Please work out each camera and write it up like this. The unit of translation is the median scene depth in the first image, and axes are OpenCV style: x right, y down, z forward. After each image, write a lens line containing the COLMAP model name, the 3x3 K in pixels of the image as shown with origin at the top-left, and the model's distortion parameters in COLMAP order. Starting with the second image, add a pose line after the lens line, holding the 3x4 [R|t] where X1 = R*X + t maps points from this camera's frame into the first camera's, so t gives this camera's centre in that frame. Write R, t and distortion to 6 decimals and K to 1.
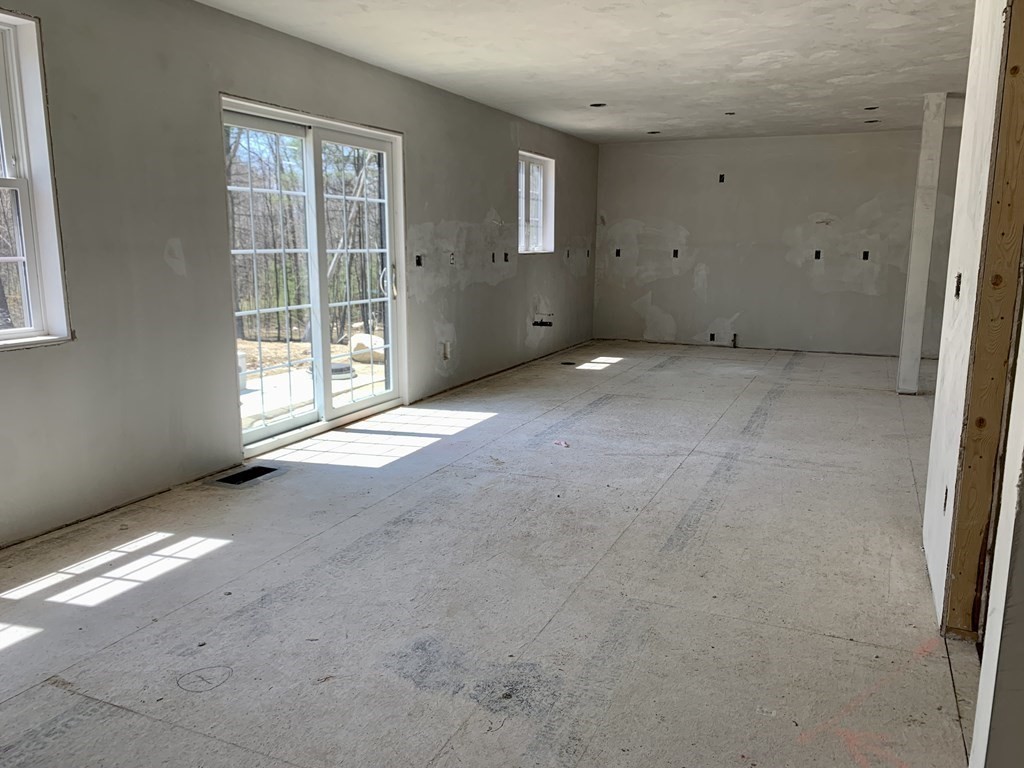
lens RADIAL K [[780.6, 0, 517.2], [0, 780.6, 375.4], [0, 0, 1]] dist [0.086606, -0.152987]
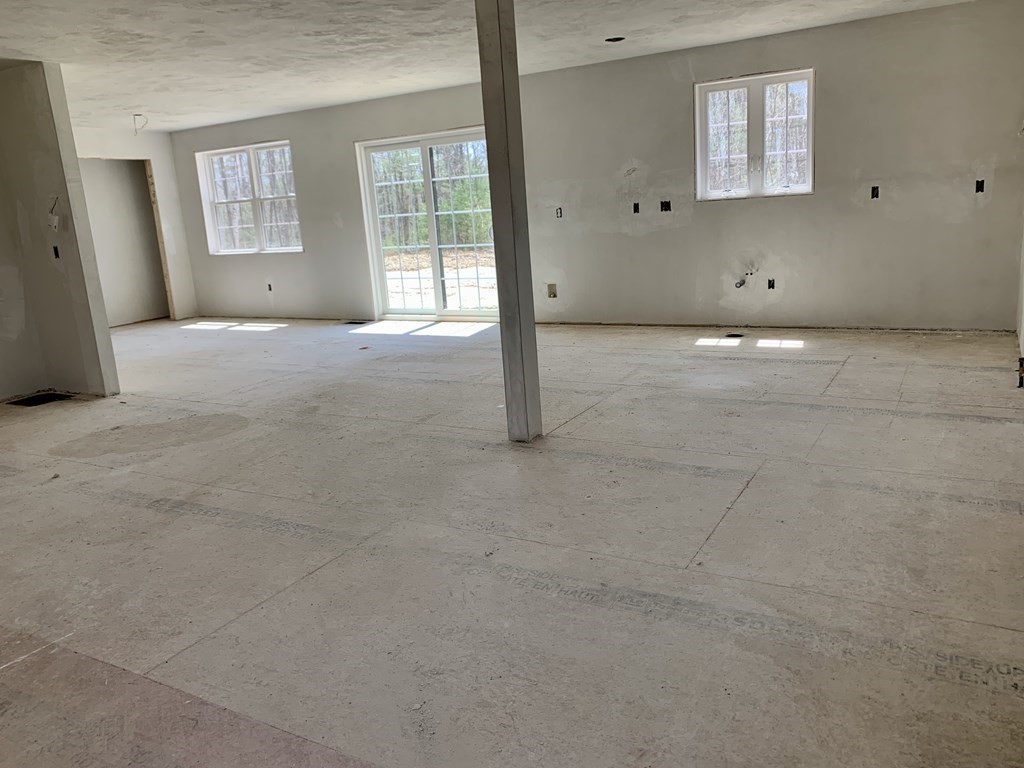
lens RADIAL K [[780.6, 0, 517.2], [0, 780.6, 375.4], [0, 0, 1]] dist [0.086606, -0.152987]
pose [[-0.103698, 0.219073, -0.970182, 0.891648], [-0.100175, 0.968180, 0.229329, -0.139730], [0.989551, 0.120968, -0.078452, 0.840814]]
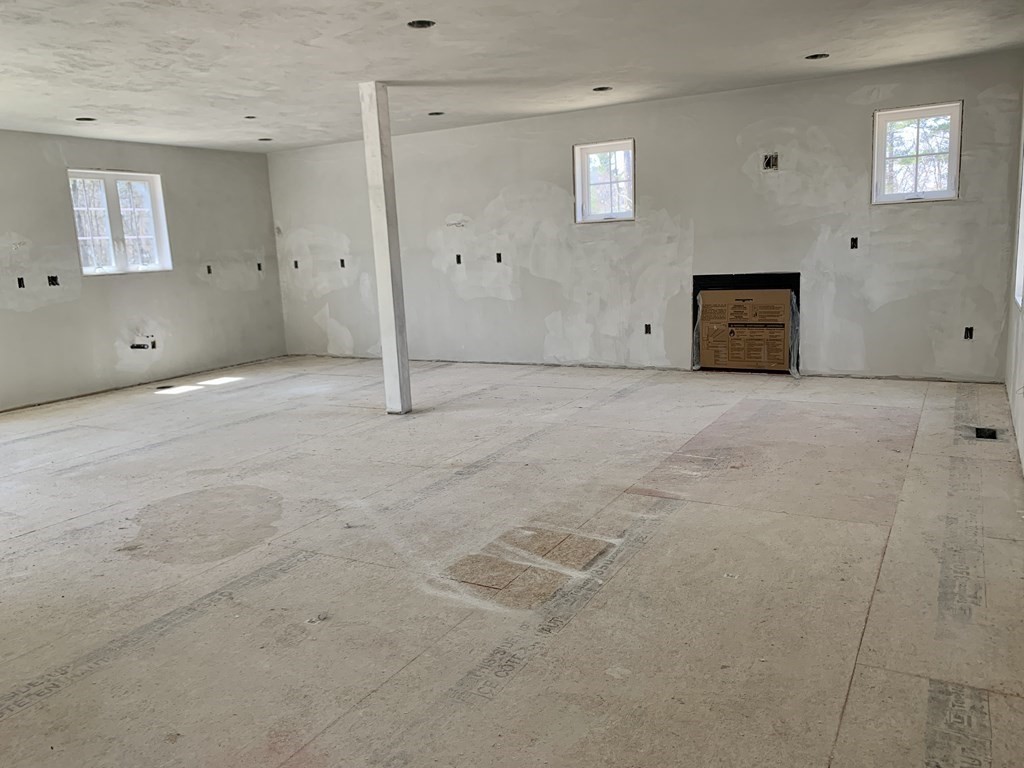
lens RADIAL K [[780.6, 0, 517.2], [0, 780.6, 375.4], [0, 0, 1]] dist [0.086606, -0.152987]
pose [[0.993906, -0.038097, -0.103441, 0.588060], [0.037998, 0.999274, -0.002924, -0.010370], [0.103477, -0.001025, 0.994631, 0.090332]]
